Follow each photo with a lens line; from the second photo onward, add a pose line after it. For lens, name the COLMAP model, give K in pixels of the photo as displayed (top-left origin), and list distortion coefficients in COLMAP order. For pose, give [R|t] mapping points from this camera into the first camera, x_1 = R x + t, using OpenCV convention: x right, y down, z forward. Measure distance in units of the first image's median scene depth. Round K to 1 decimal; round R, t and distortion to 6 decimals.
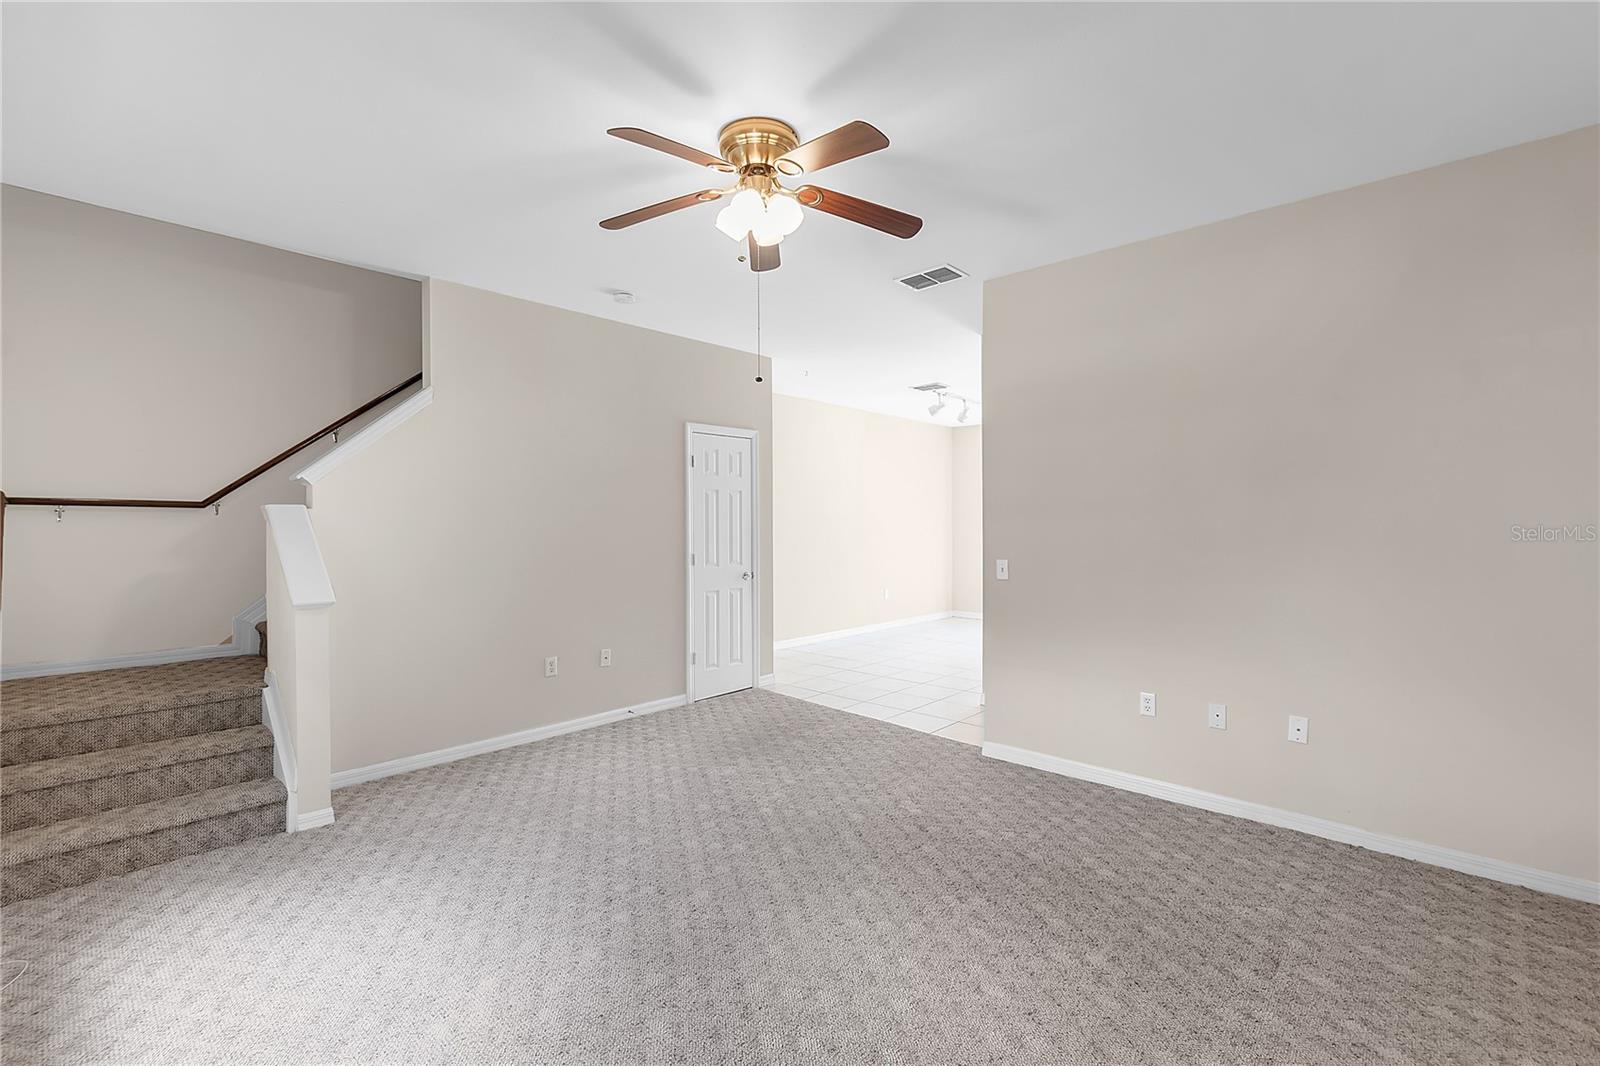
lens RADIAL K [[705.3, 0, 800.9], [0, 705.3, 527.5], [0, 0, 1]] dist [-0.002643, -0.000291]
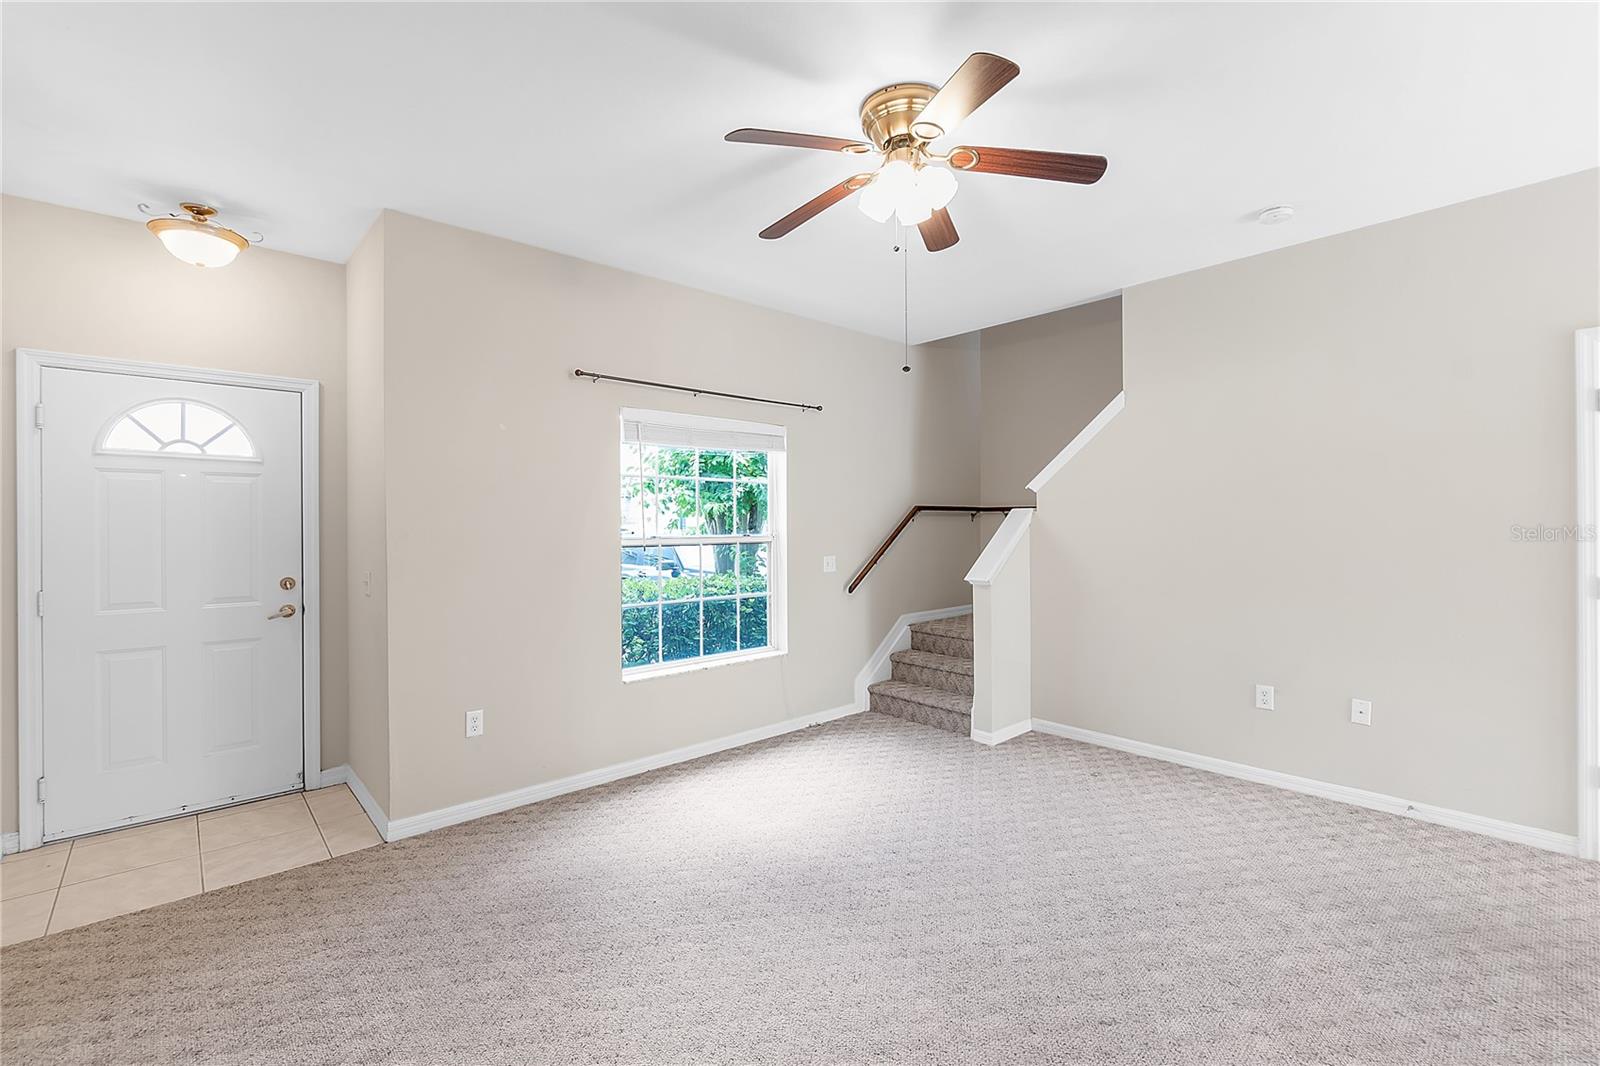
lens RADIAL K [[695.4, 0, 792.6], [0, 695.4, 523.9], [0, 0, 1]] dist [-0.002710, 0.000452]
pose [[-0.100874, 0.000910, -0.994899, 0.682205], [0.001417, 0.999999, 0.000771, -0.004261], [0.994898, -0.001332, -0.100875, 0.746694]]
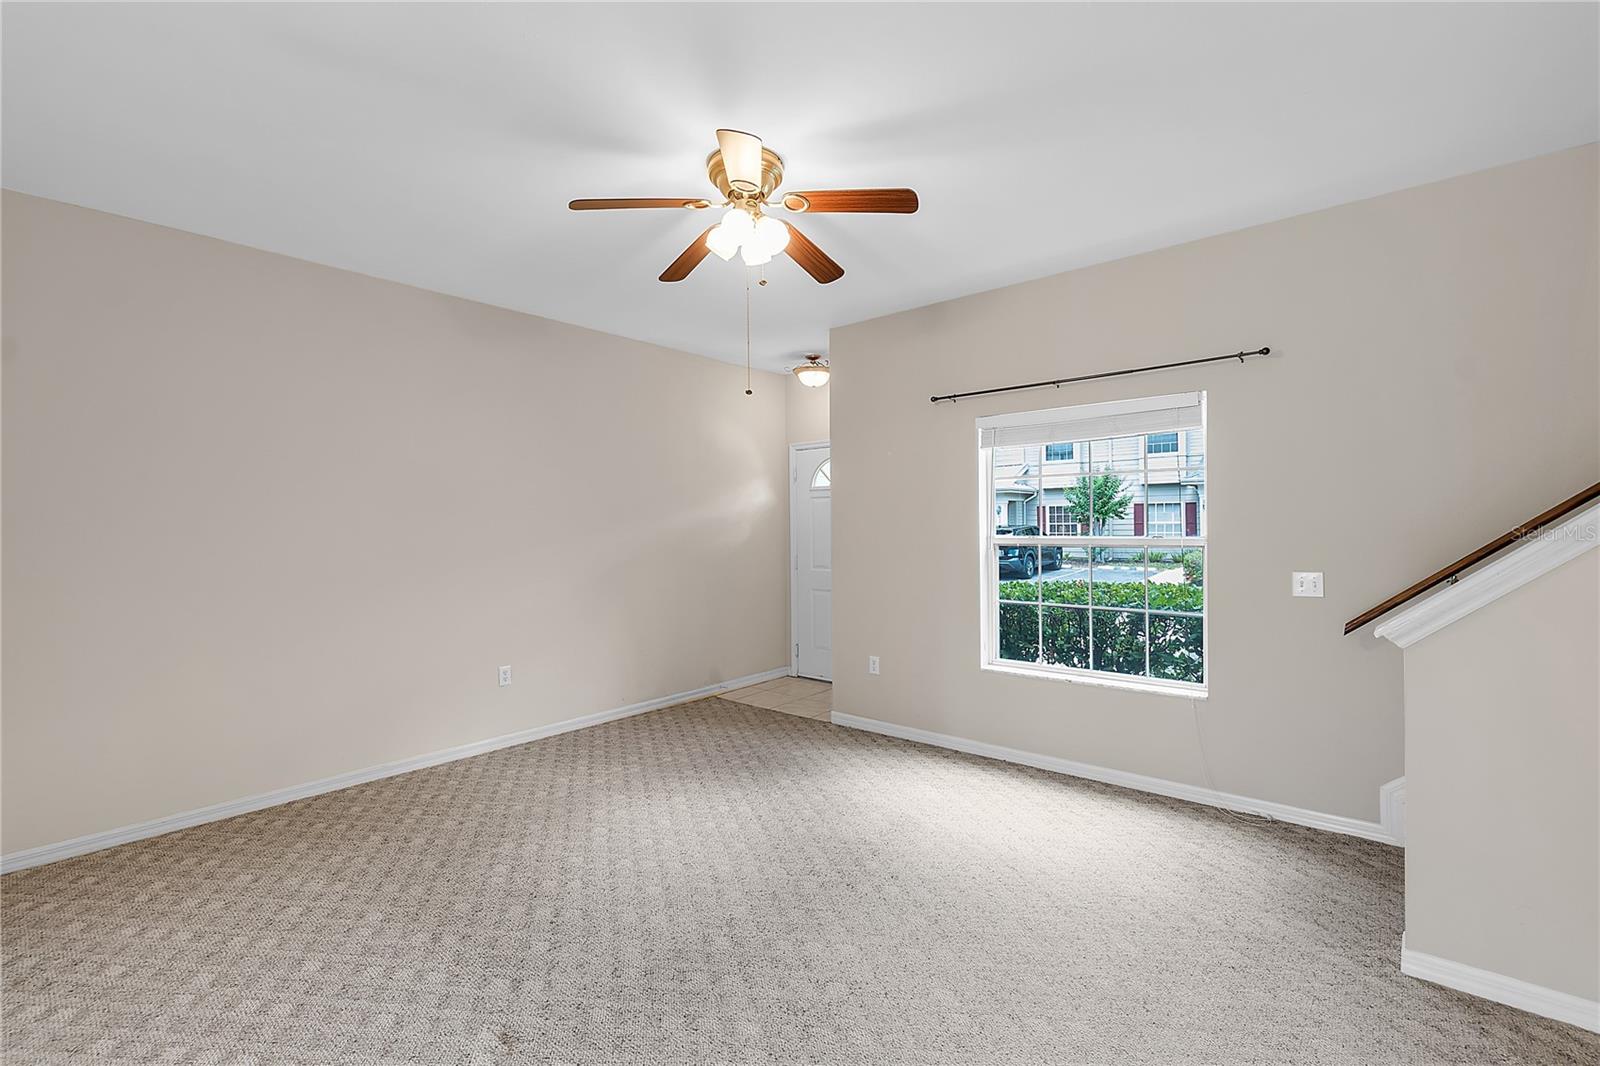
lens RADIAL K [[691.0, 0, 804.5], [0, 691.0, 527.7], [0, 0, 1]] dist [-0.000334, 0.000220]
pose [[-0.999215, 0.011807, -0.037825, -0.079928], [0.011572, 0.999912, 0.006411, -0.009961], [0.037898, 0.005969, -0.999264, 1.605645]]
